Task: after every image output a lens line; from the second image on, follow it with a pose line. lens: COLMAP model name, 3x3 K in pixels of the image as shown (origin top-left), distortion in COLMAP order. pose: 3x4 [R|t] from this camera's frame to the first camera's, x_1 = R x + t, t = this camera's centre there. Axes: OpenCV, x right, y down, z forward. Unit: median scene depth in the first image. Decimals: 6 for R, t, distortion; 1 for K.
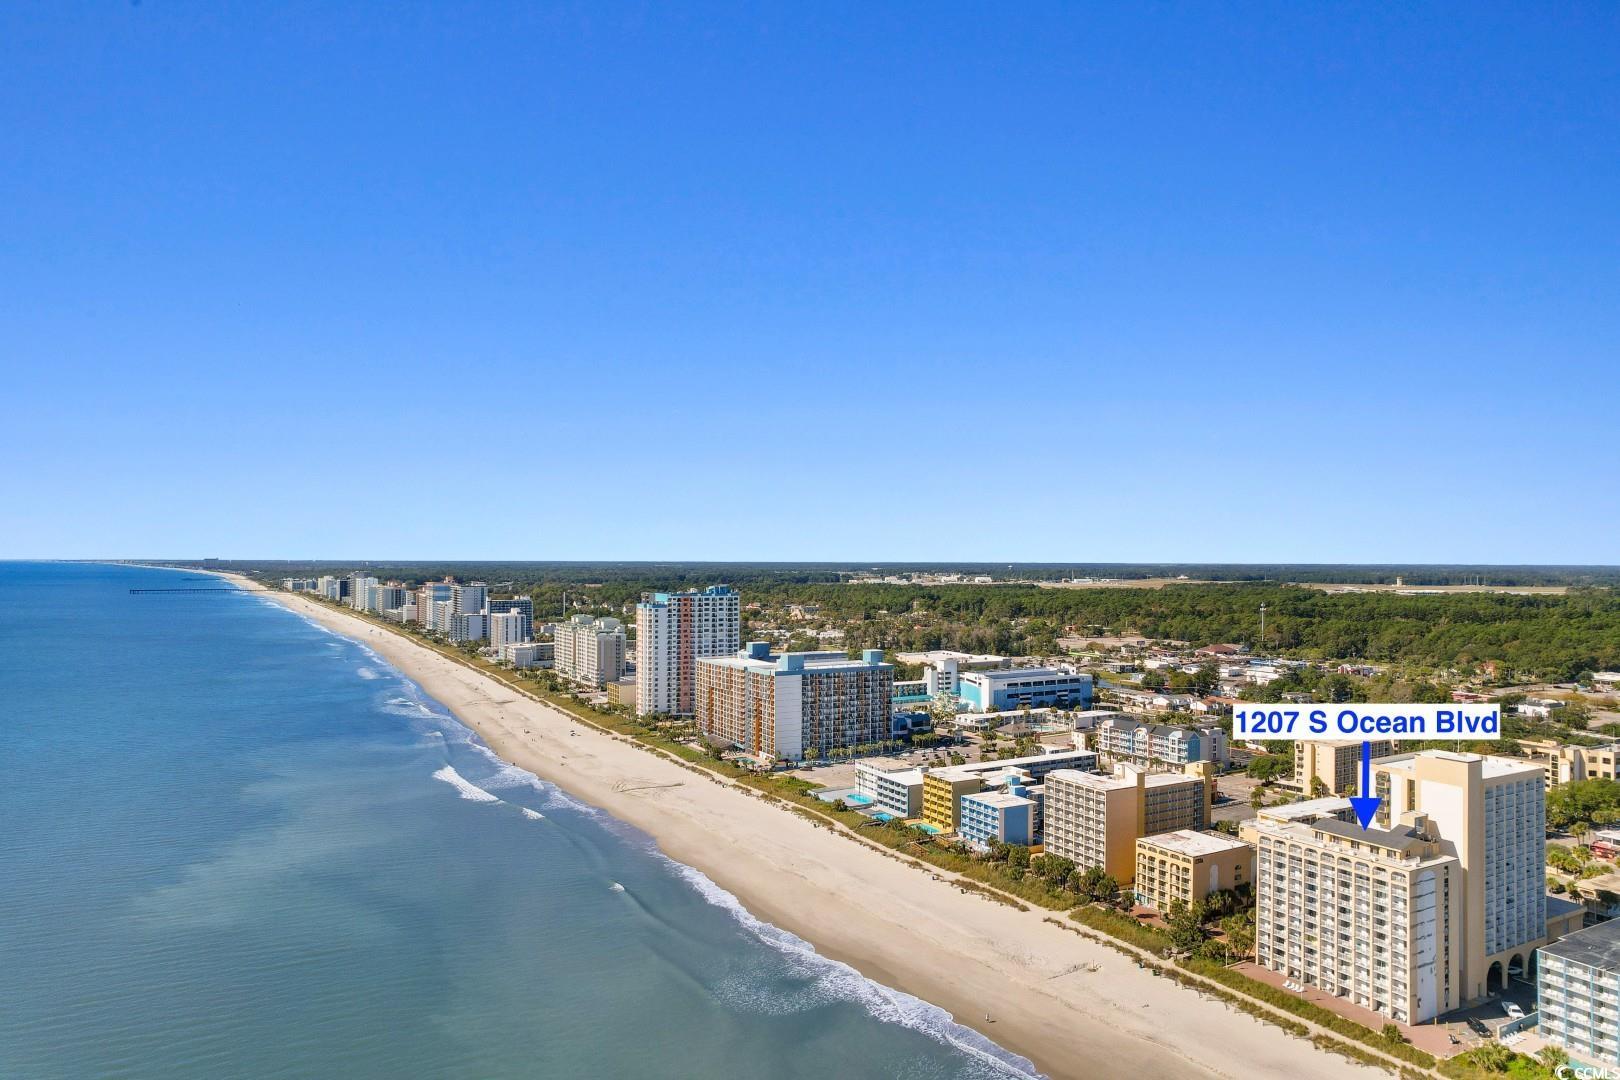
lens RADIAL K [[1046.2, 0, 831.3], [0, 1046.2, 542.4], [0, 0, 1]] dist [-0.096574, 0.092873]
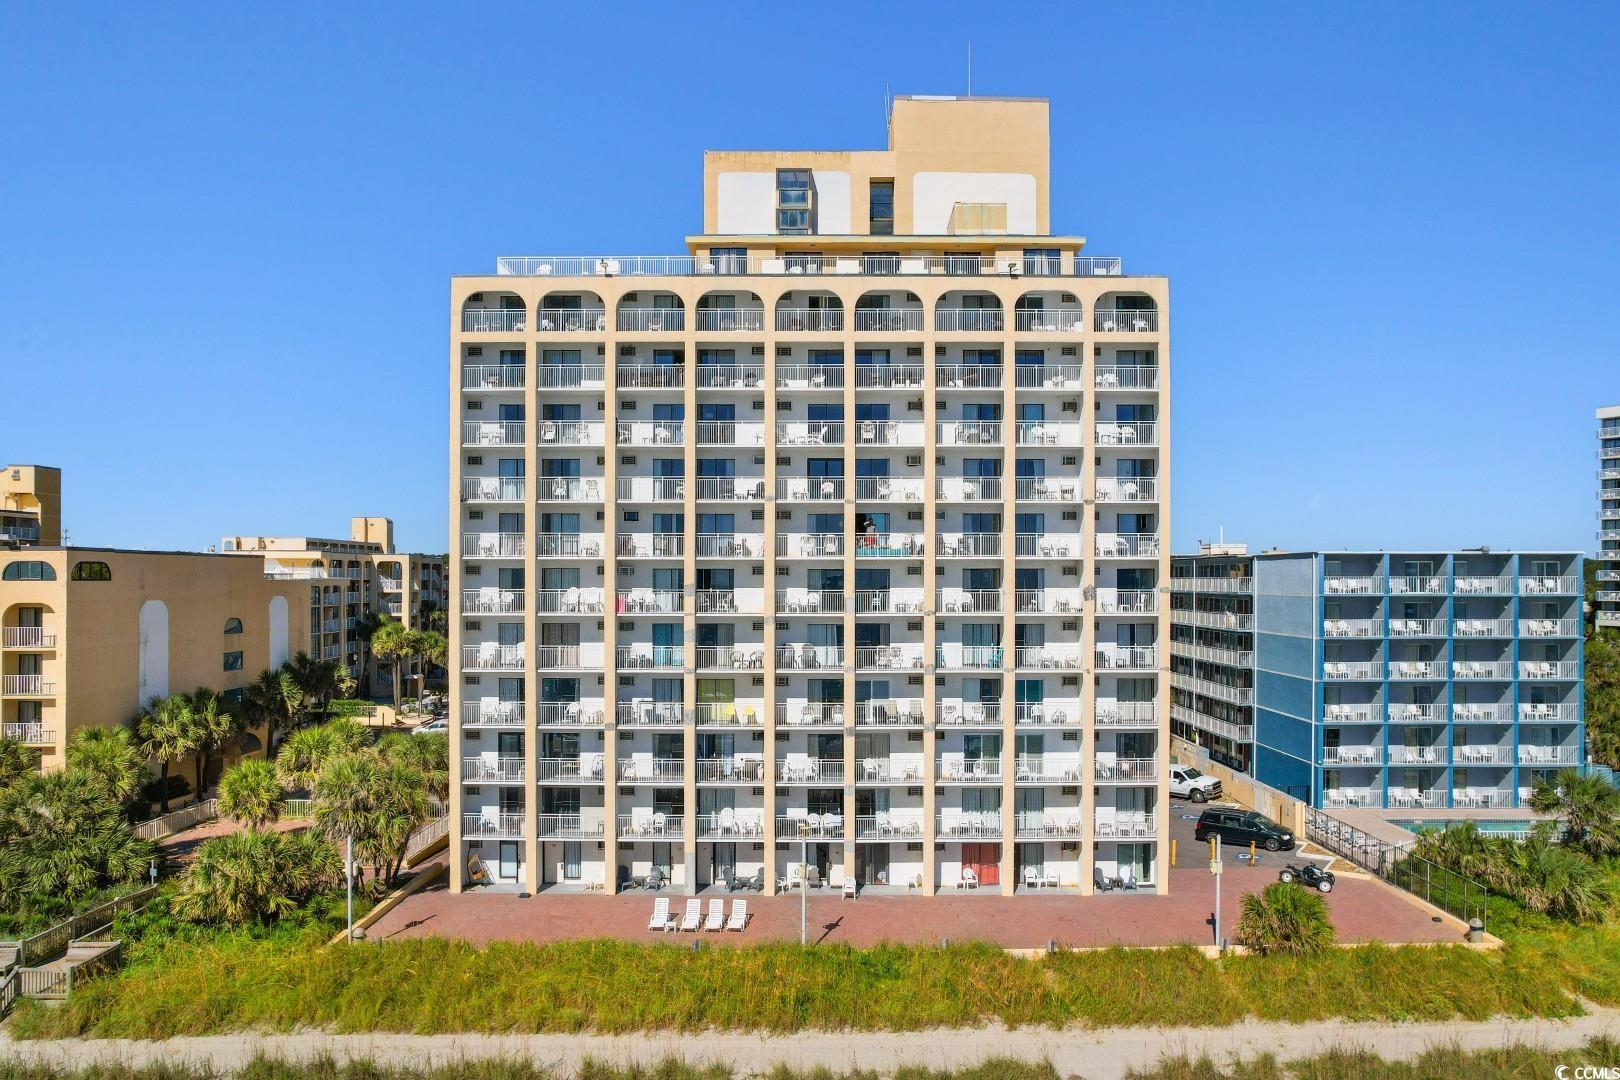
lens RADIAL K [[1046.2, 0, 831.3], [0, 1046.2, 542.4], [0, 0, 1]] dist [-0.096574, 0.092873]
pose [[0.496741, 0.008142, 0.867860, 0.266475], [-0.001306, 0.999962, -0.008634, 0.341031], [-0.867898, 0.003156, 0.496733, 0.824250]]
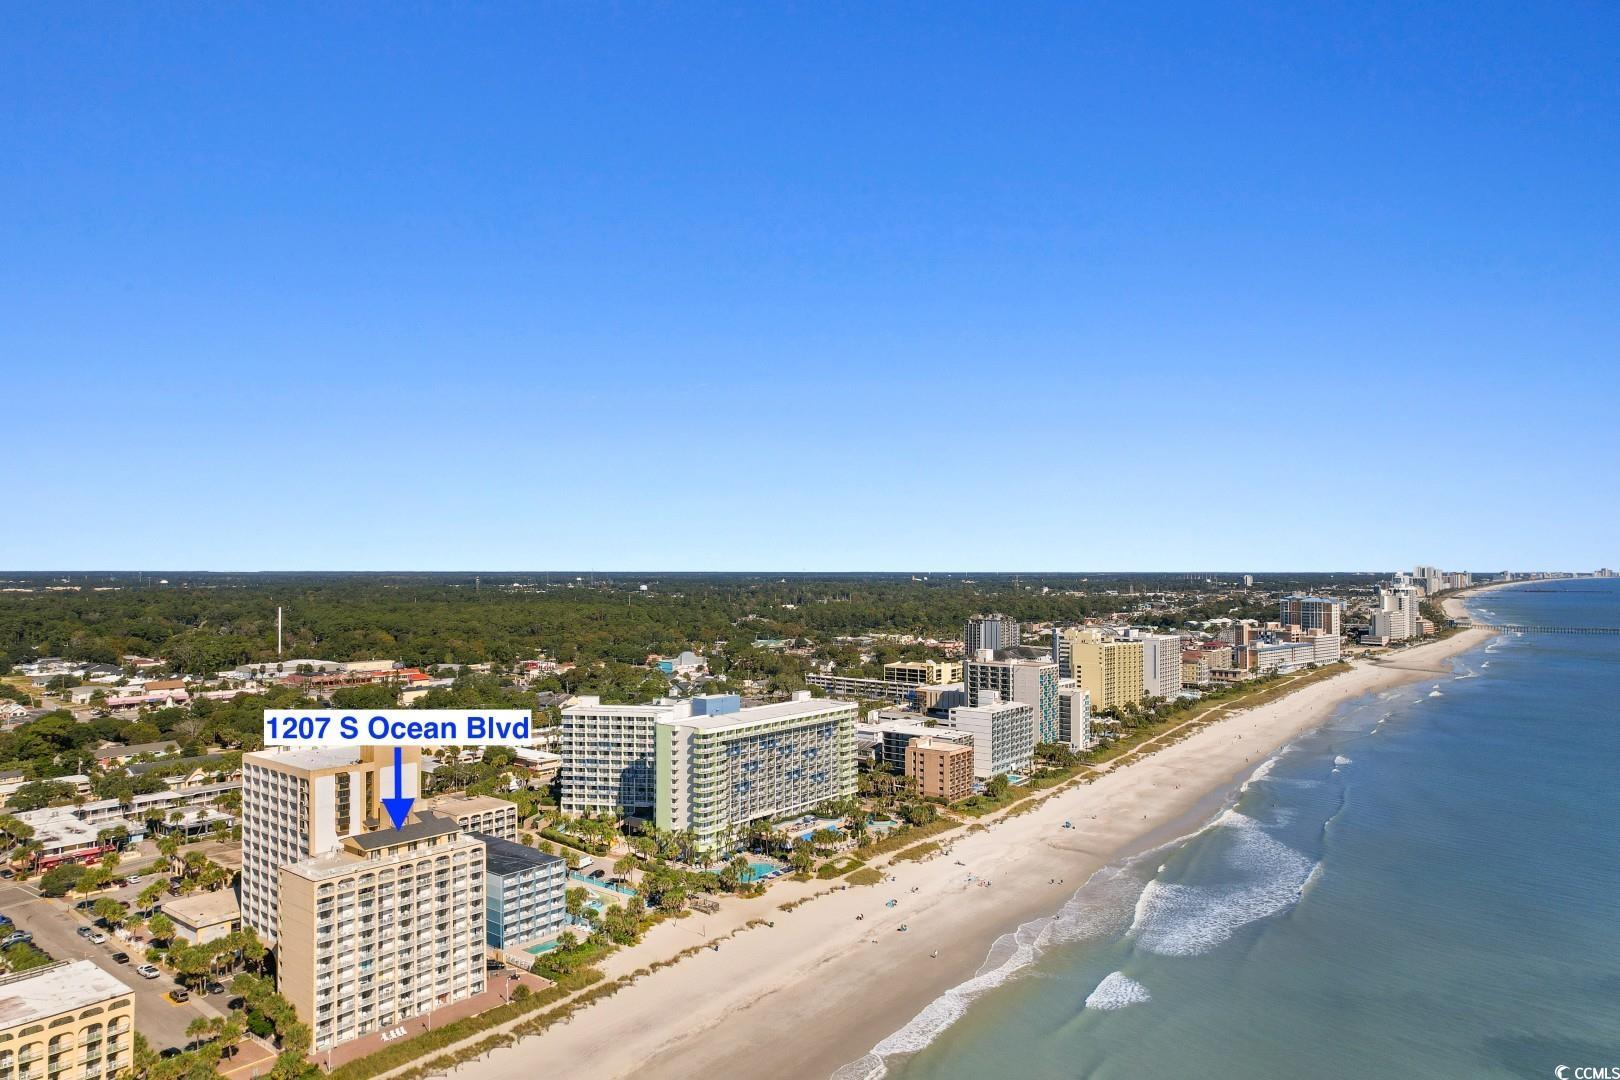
lens RADIAL K [[1046.2, 0, 831.3], [0, 1046.2, 542.4], [0, 0, 1]] dist [-0.096574, 0.092873]
pose [[-0.380511, 0.000492, 0.924776, -0.453939], [-0.018606, 0.999793, -0.008188, 0.021291], [-0.924589, -0.020322, -0.380423, 0.940738]]
